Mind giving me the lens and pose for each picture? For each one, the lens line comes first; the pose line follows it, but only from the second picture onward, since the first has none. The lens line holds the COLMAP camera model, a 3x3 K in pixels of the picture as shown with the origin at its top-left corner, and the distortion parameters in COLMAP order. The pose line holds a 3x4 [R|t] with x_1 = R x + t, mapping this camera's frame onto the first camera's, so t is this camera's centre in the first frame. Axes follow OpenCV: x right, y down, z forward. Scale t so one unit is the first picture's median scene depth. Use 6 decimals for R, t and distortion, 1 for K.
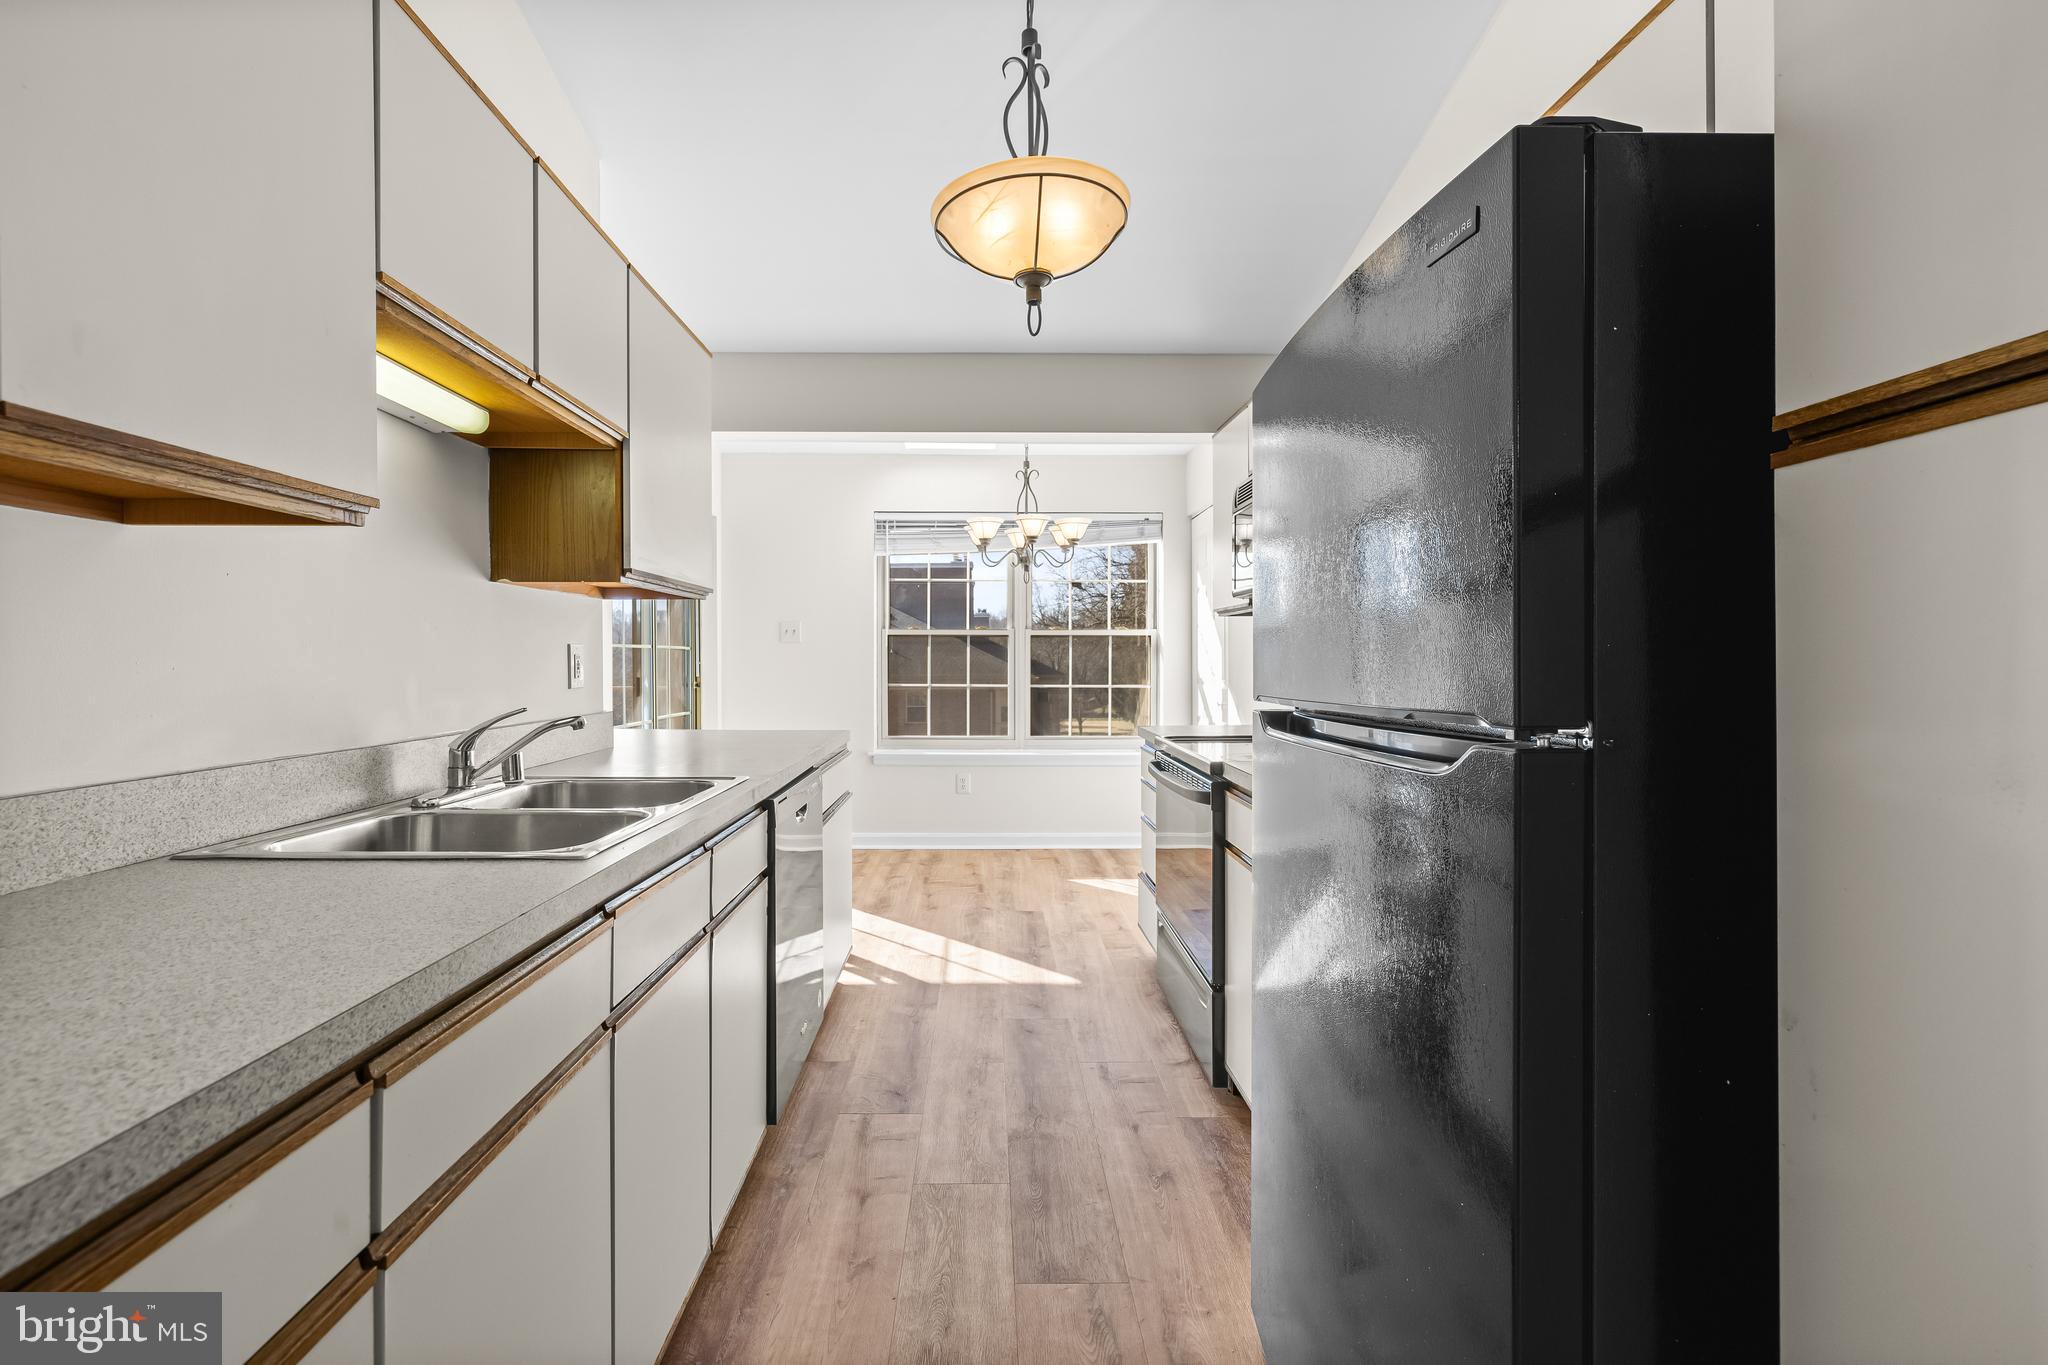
lens RADIAL K [[870.1, 0, 1016.1], [0, 870.1, 652.5], [0, 0, 1]] dist [0.000242, 0.001475]
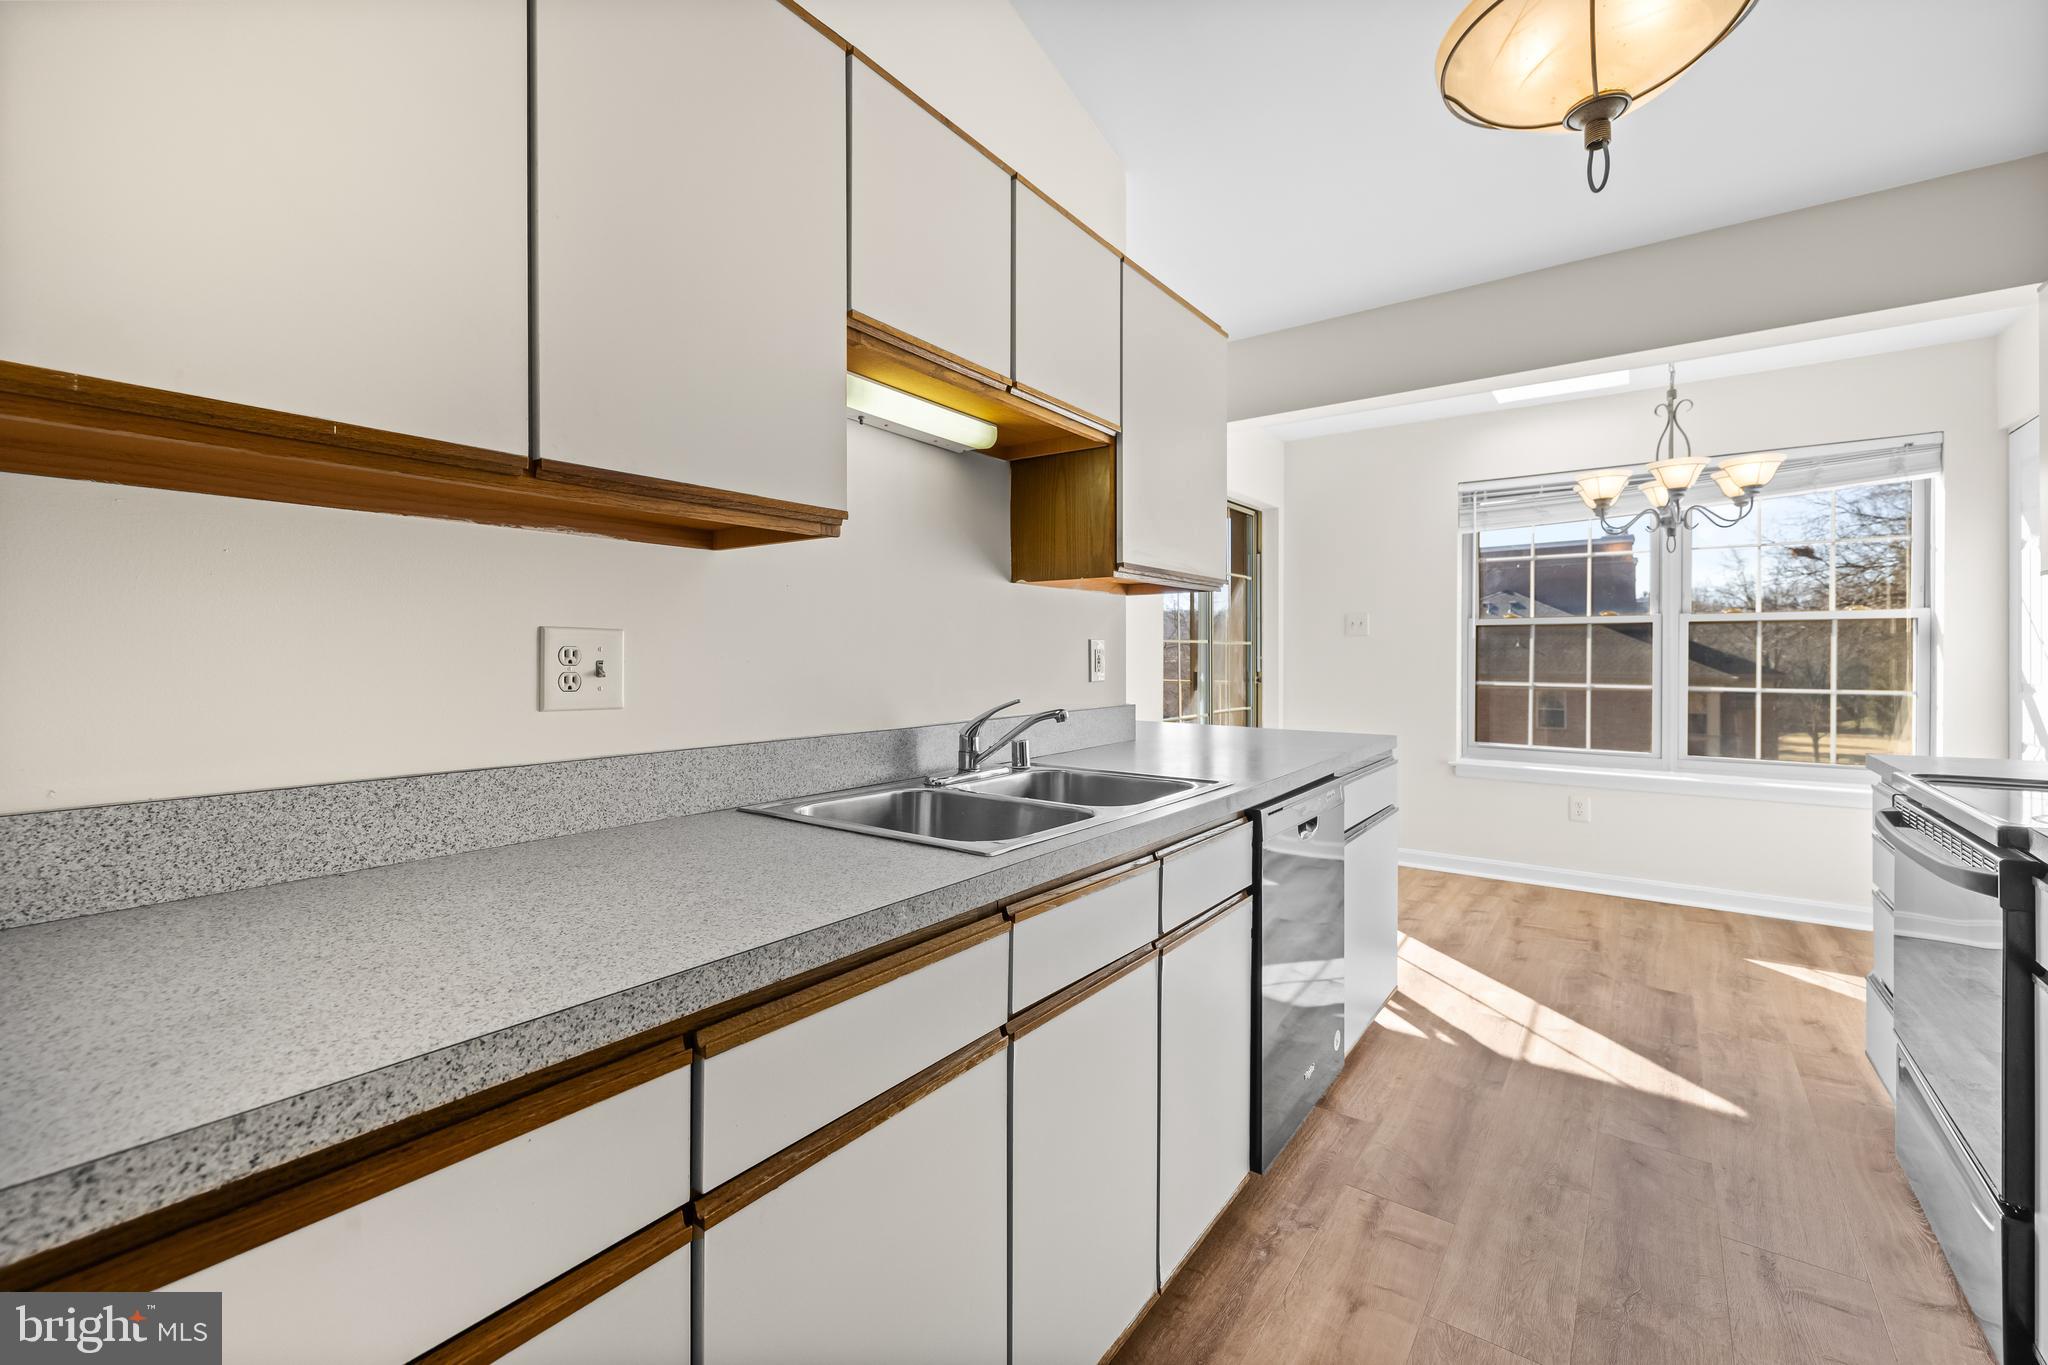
lens RADIAL K [[870.1, 0, 1016.1], [0, 870.1, 652.5], [0, 0, 1]] dist [0.000242, 0.001475]
pose [[0.785381, -0.002401, -0.619008, 0.075293], [0.005834, 0.999977, 0.003524, 0.002122], [0.618986, -0.006379, 0.785376, 0.136137]]
